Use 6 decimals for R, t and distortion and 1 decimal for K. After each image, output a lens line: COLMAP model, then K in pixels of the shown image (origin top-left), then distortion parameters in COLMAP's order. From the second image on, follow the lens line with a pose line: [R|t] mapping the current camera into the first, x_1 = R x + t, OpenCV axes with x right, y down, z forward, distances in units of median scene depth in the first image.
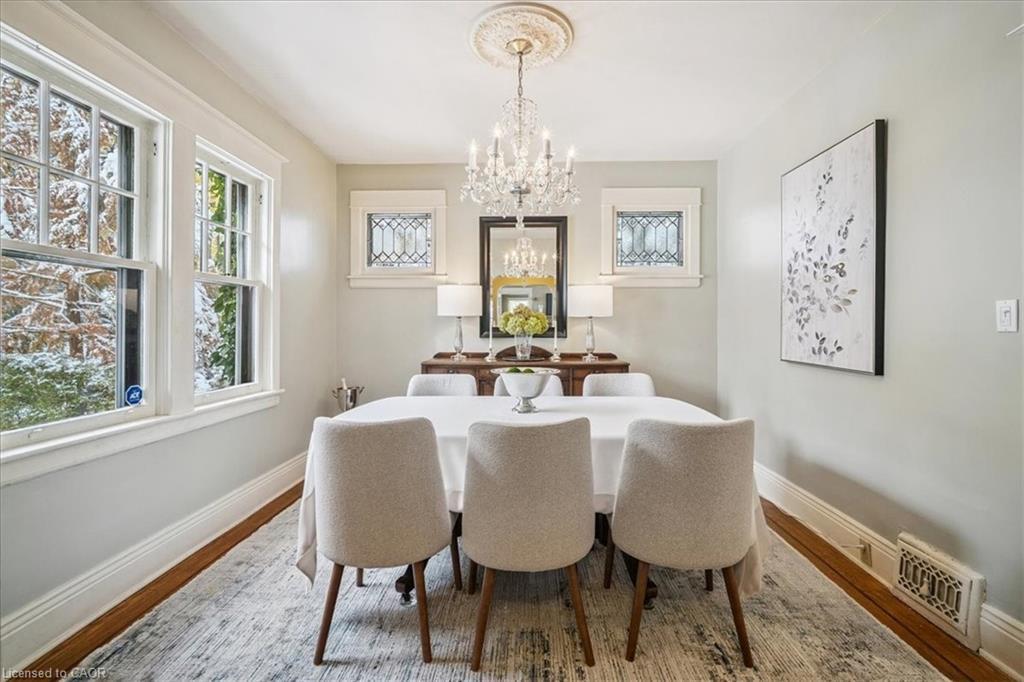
lens RADIAL K [[448.6, 0, 519.4], [0, 448.6, 334.8], [0, 0, 1]] dist [-0.011386, 0.001742]
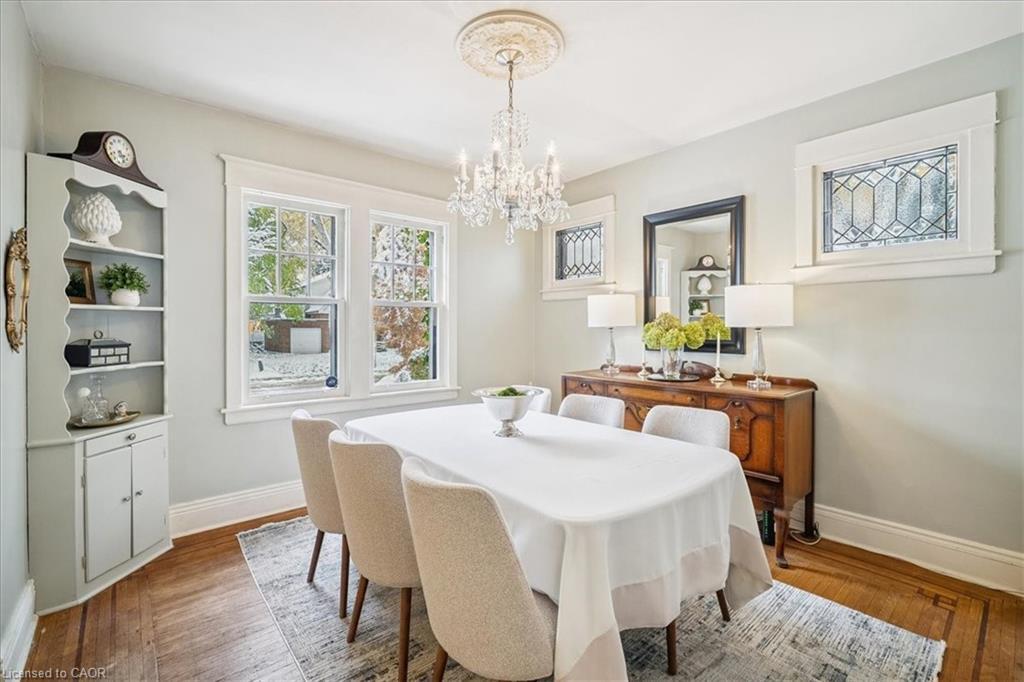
lens RADIAL K [[448.6, 0, 515.0], [0, 448.6, 332.1], [0, 0, 1]] dist [-0.011386, 0.001742]
pose [[0.674930, 0.007577, -0.737843, 0.422561], [-0.012047, 0.999927, -0.000752, -0.027415], [0.737783, 0.009396, 0.674972, 0.209432]]
